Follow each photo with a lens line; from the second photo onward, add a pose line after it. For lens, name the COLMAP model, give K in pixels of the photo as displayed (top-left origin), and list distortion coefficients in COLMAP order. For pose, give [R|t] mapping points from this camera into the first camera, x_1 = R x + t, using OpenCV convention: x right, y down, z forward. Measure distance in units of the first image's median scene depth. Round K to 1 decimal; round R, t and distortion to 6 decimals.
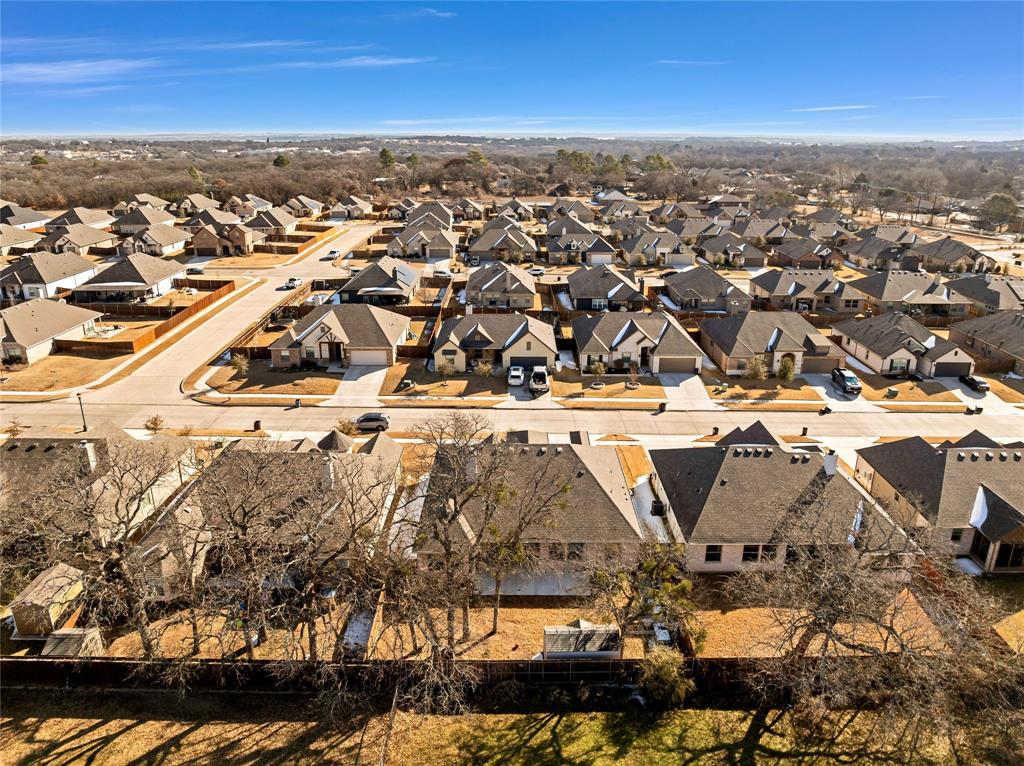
lens RADIAL K [[748.3, 0, 512.0], [0, 748.3, 383.0], [0, 0, 1]] dist [-0.000624, -0.000478]
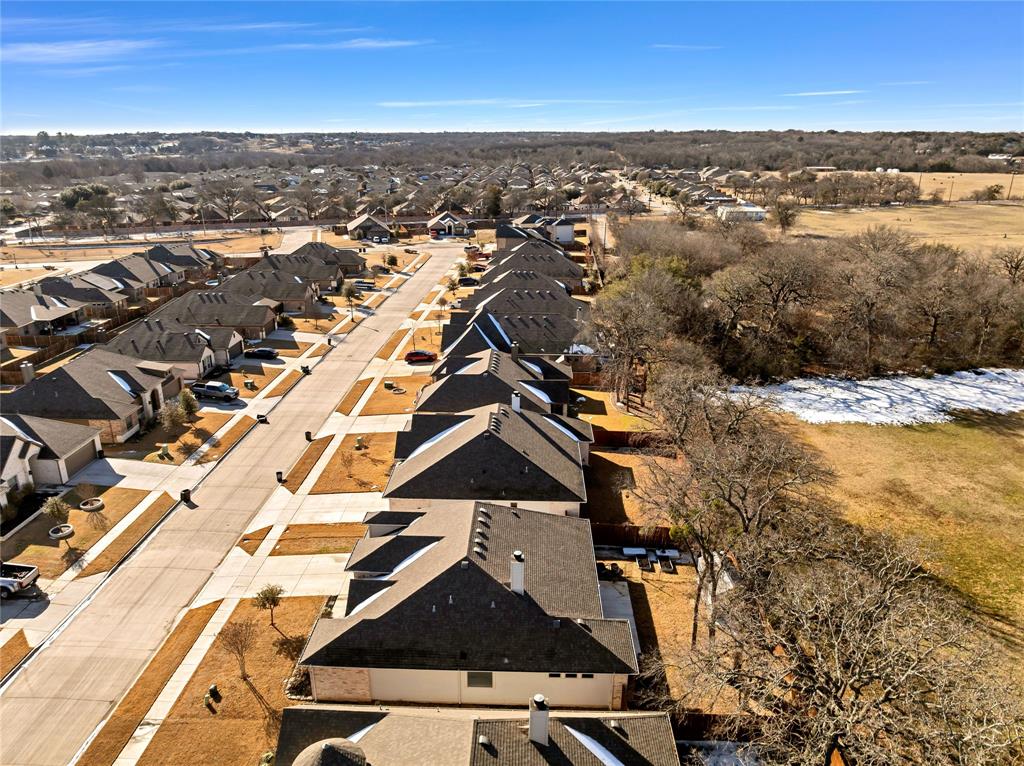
lens RADIAL K [[748.3, 0, 512.0], [0, 748.3, 383.0], [0, 0, 1]] dist [-0.000624, -0.000478]
pose [[0.029449, -0.327404, 0.944426, -0.433490], [0.324716, 0.896724, 0.300742, -0.177163], [-0.945353, 0.297814, 0.132720, 0.527742]]
